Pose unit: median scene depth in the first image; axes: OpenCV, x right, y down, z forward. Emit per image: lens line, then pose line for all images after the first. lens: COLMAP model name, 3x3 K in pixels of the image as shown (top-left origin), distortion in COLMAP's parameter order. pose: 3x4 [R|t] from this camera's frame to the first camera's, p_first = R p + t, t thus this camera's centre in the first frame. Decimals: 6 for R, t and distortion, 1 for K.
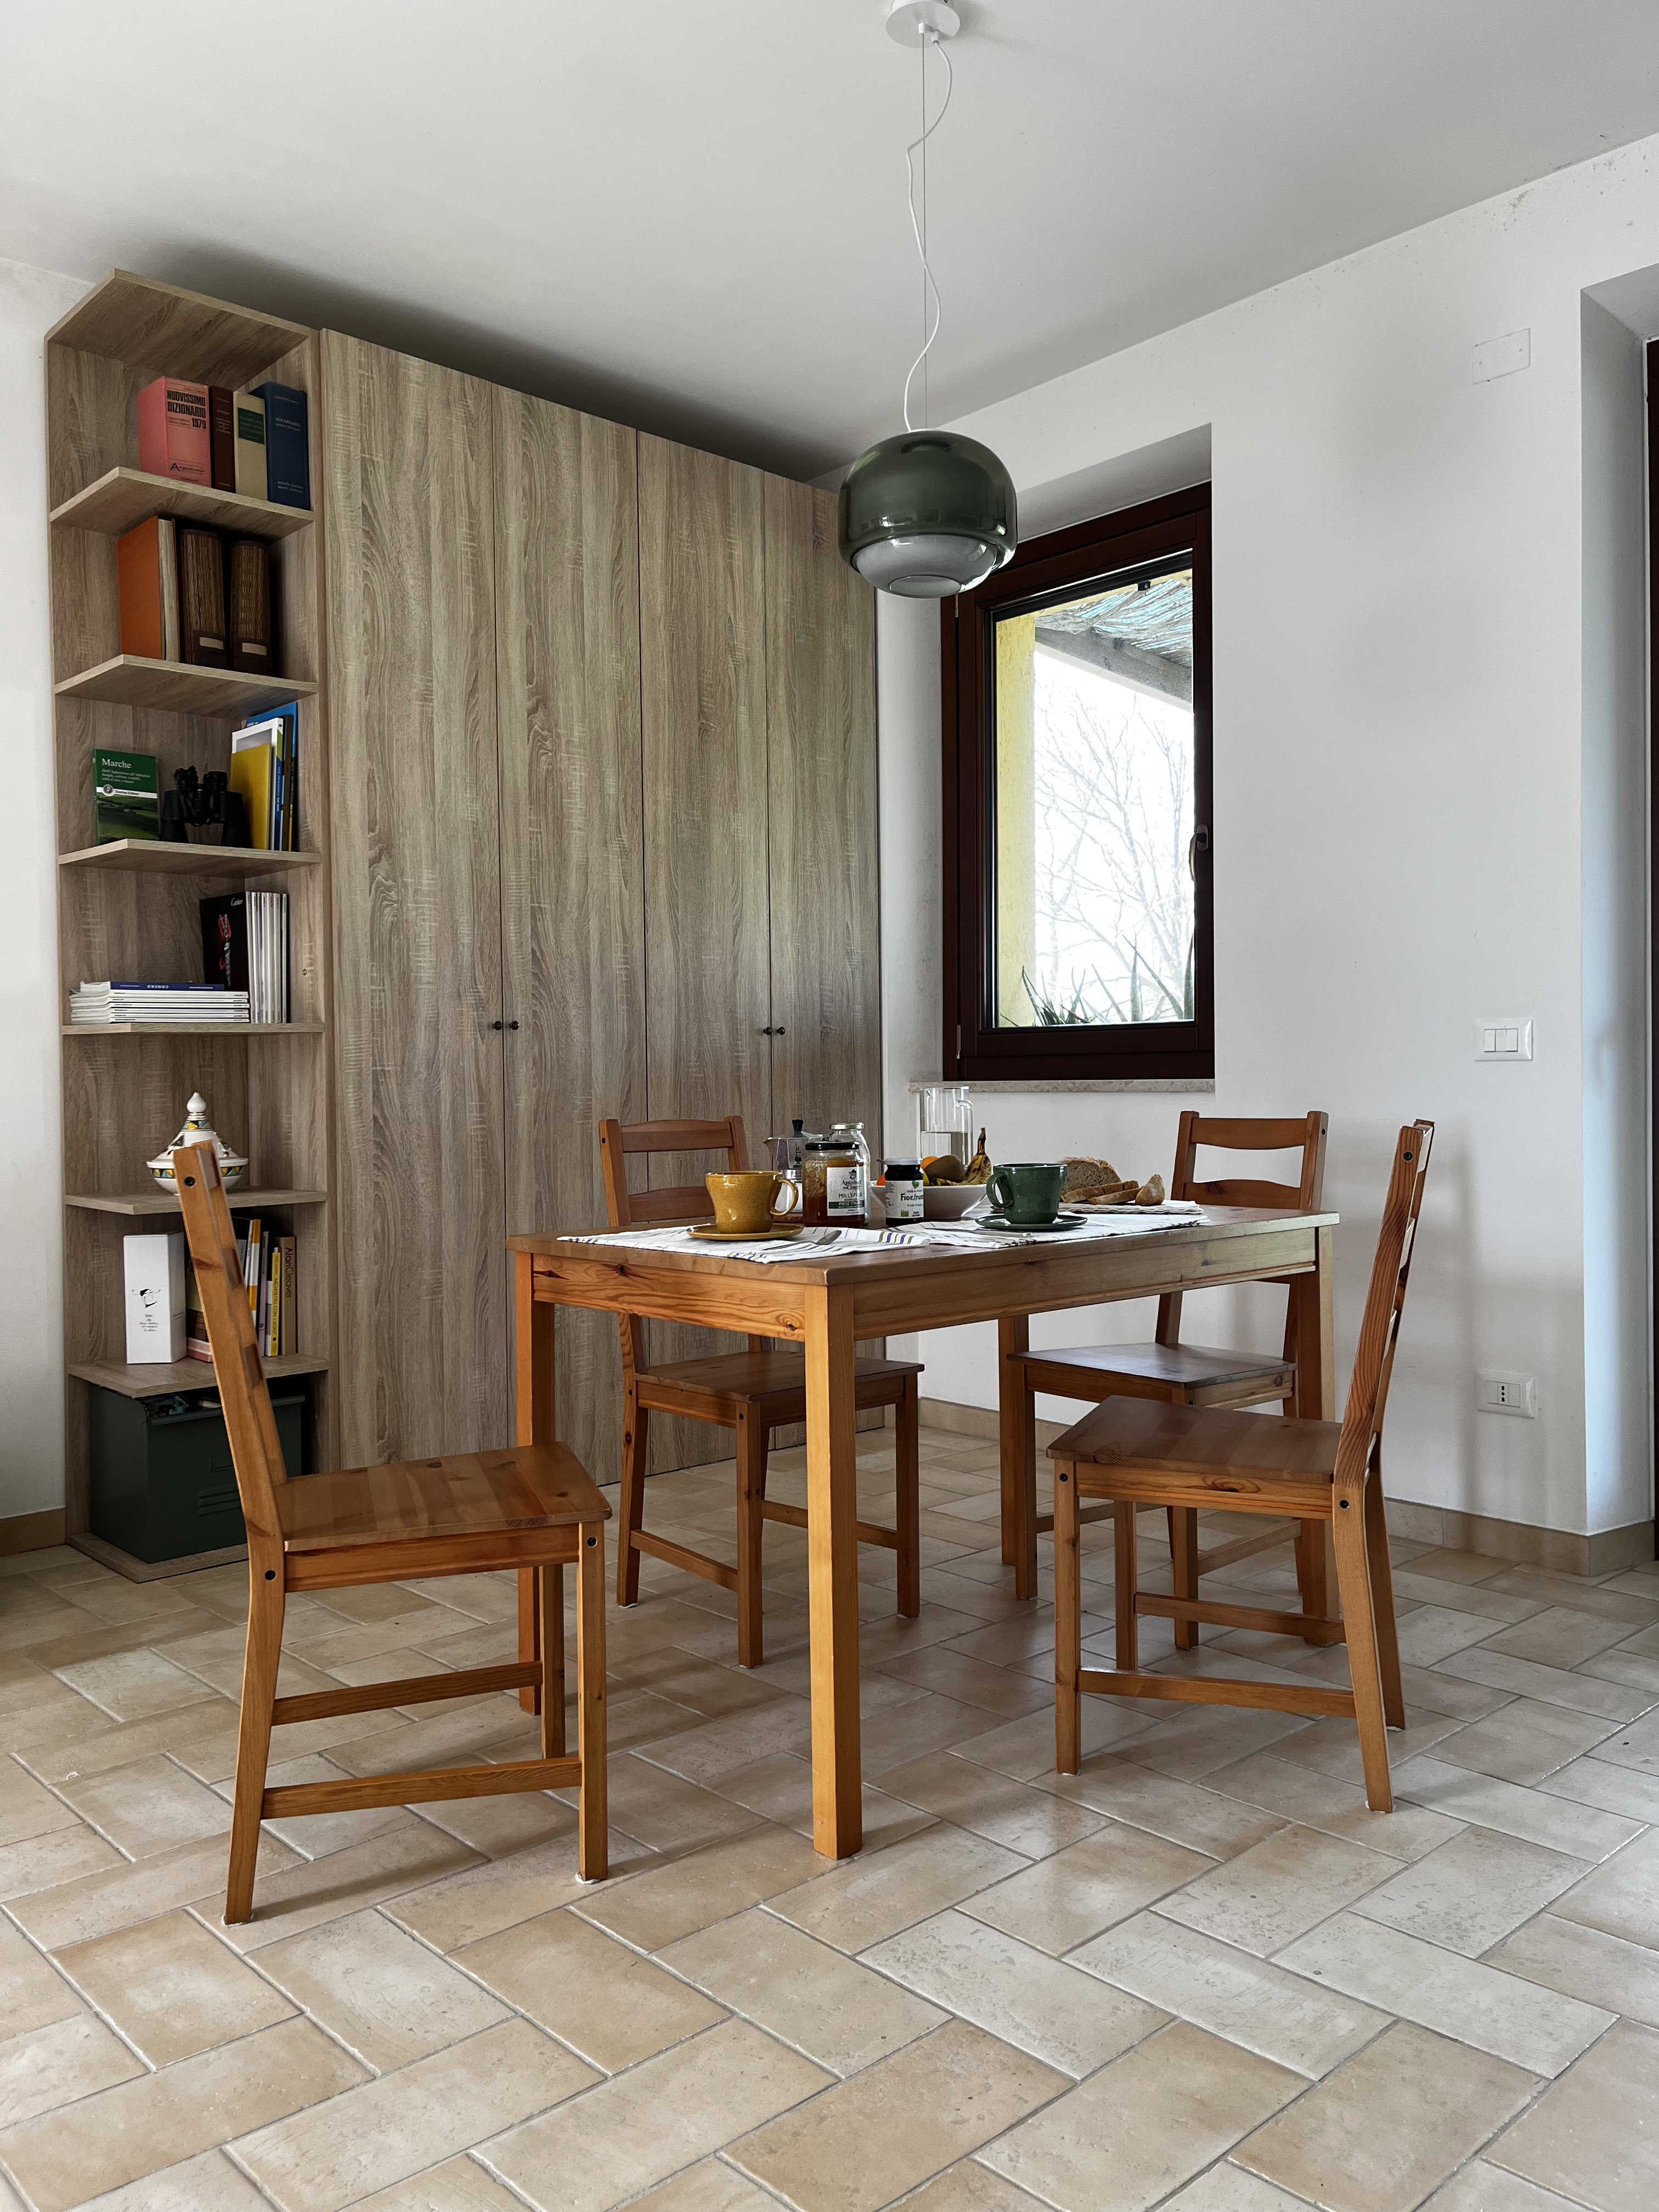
lens RADIAL K [[1673.6, 0, 835.0], [0, 1673.6, 1108.0], [0, 0, 1]] dist [0.054493, -0.058453]
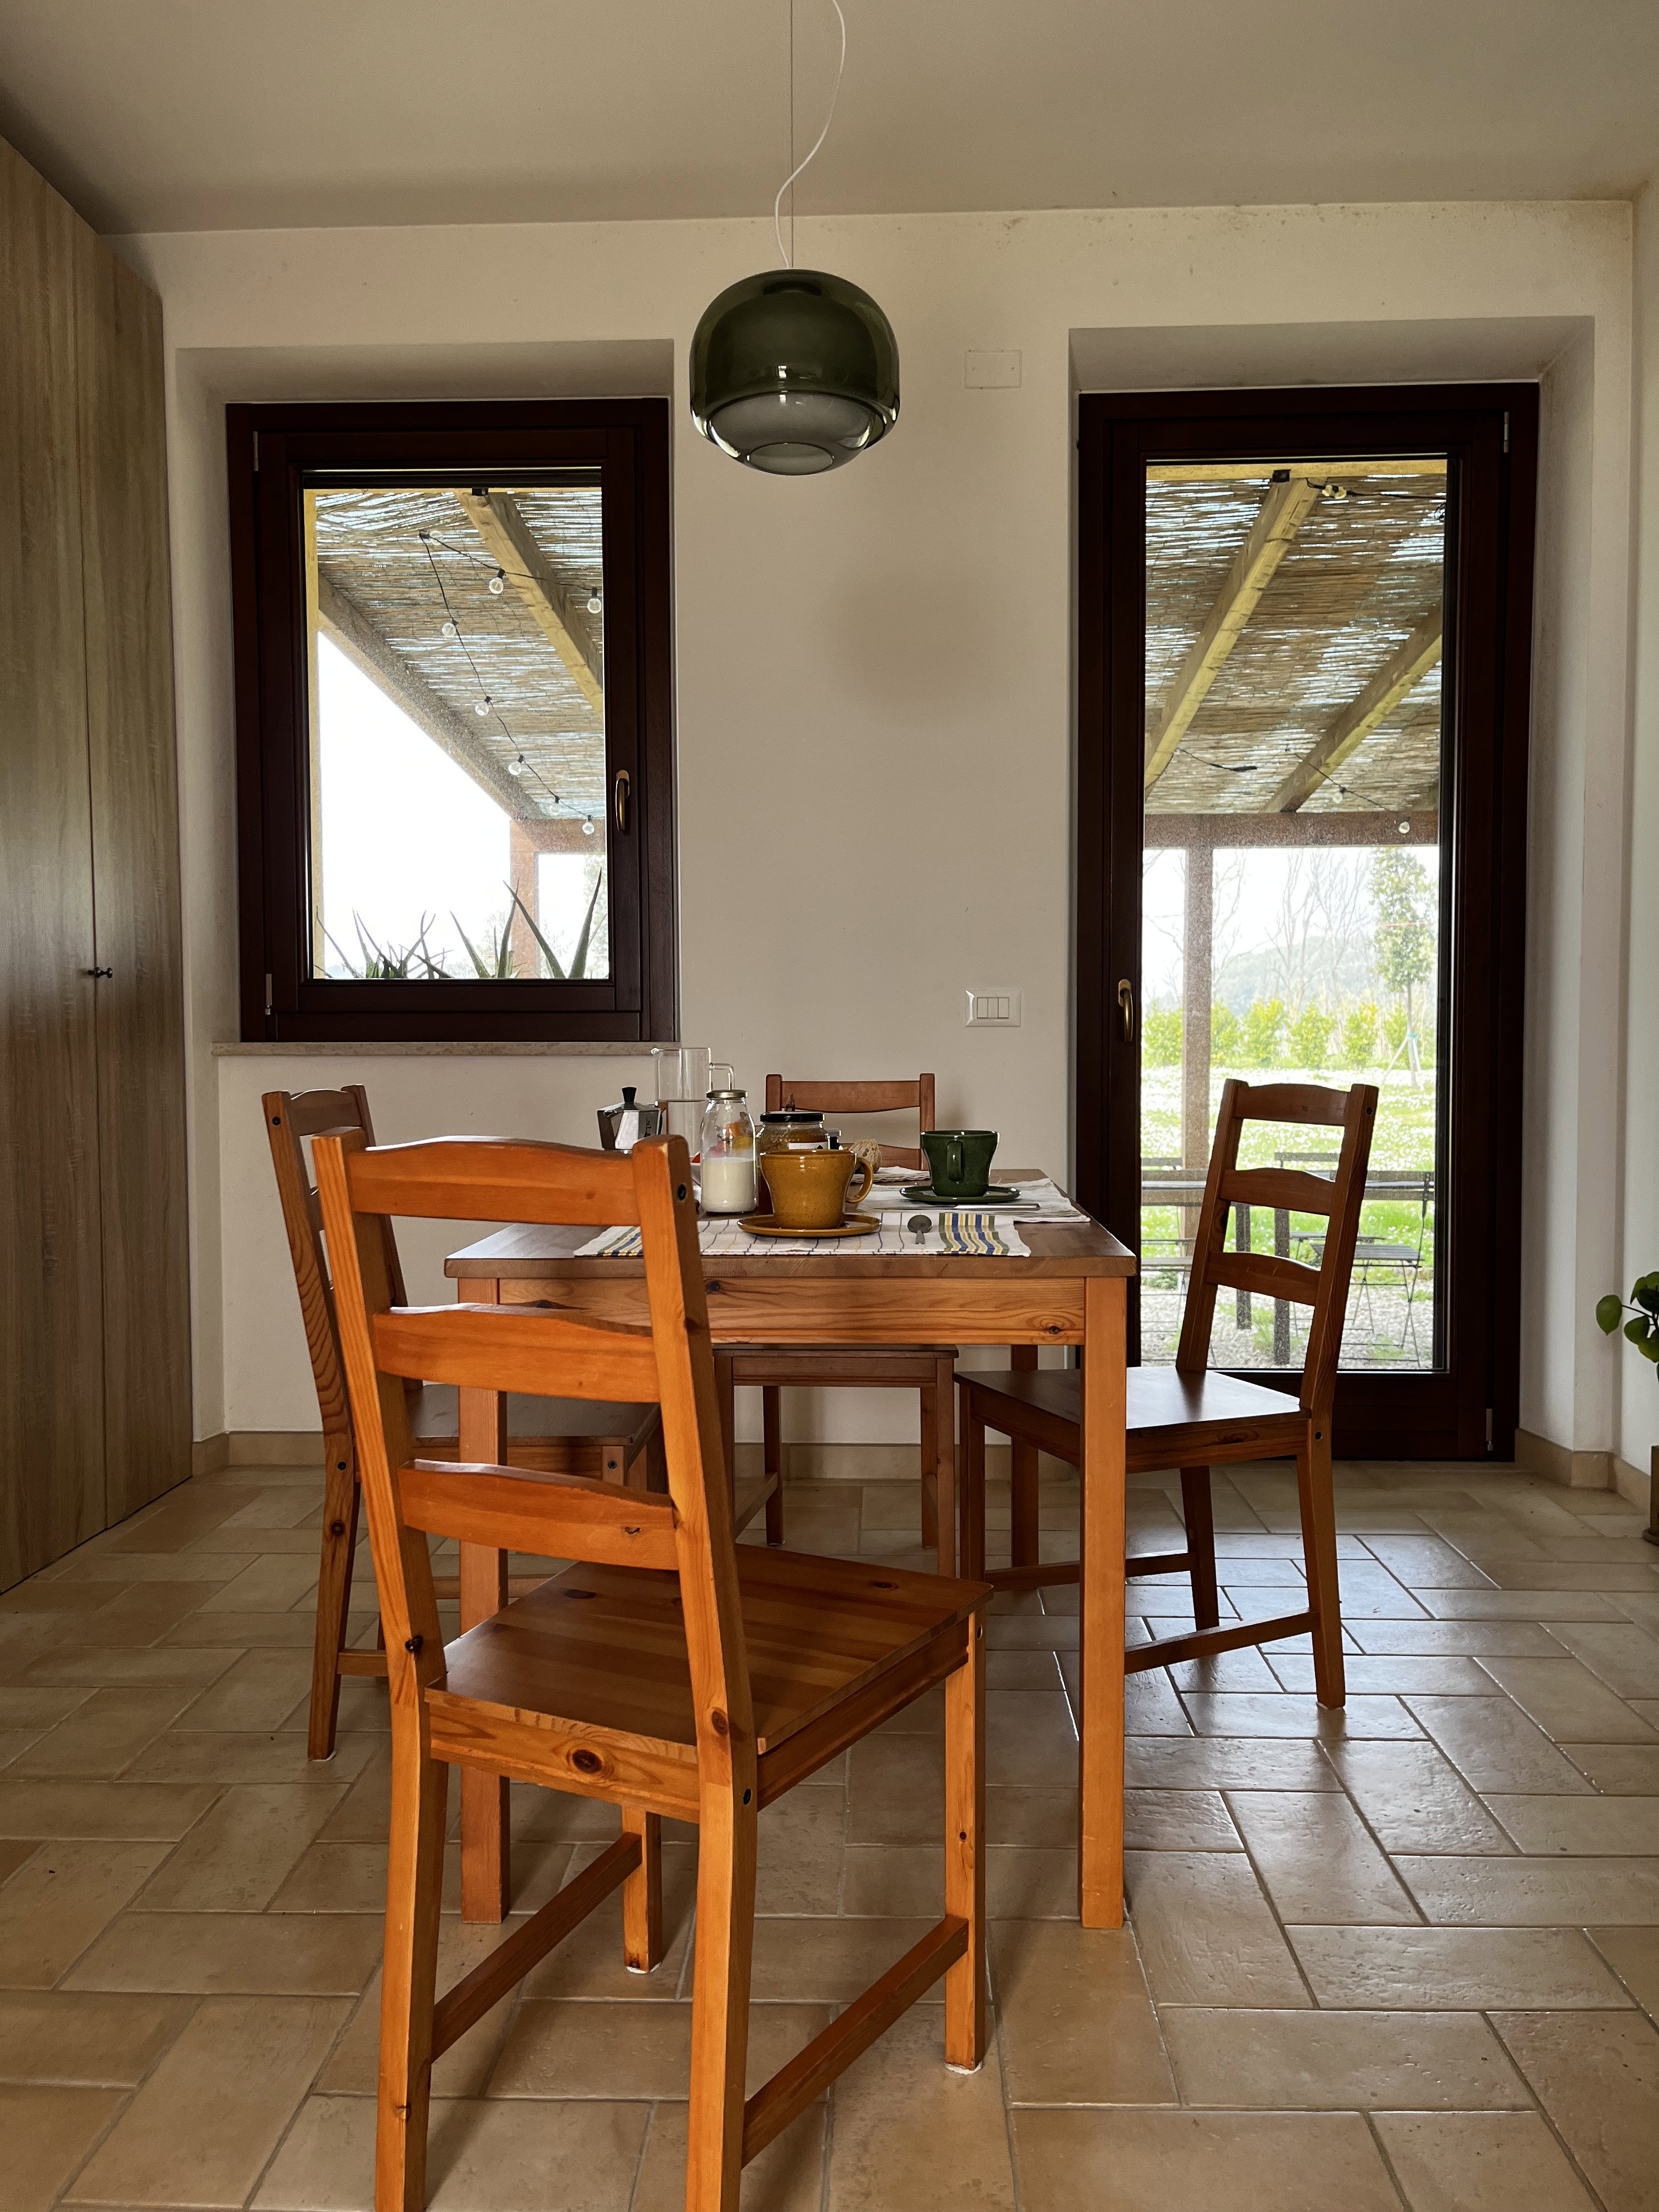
lens RADIAL K [[1673.6, 0, 840.9], [0, 1673.6, 1112.7], [0, 0, 1]] dist [0.054493, -0.058453]
pose [[0.702223, -0.021938, 0.711619, -0.346199], [0.005945, 0.999671, 0.024951, -0.000162], [-0.711932, -0.013291, 0.702122, 0.237621]]
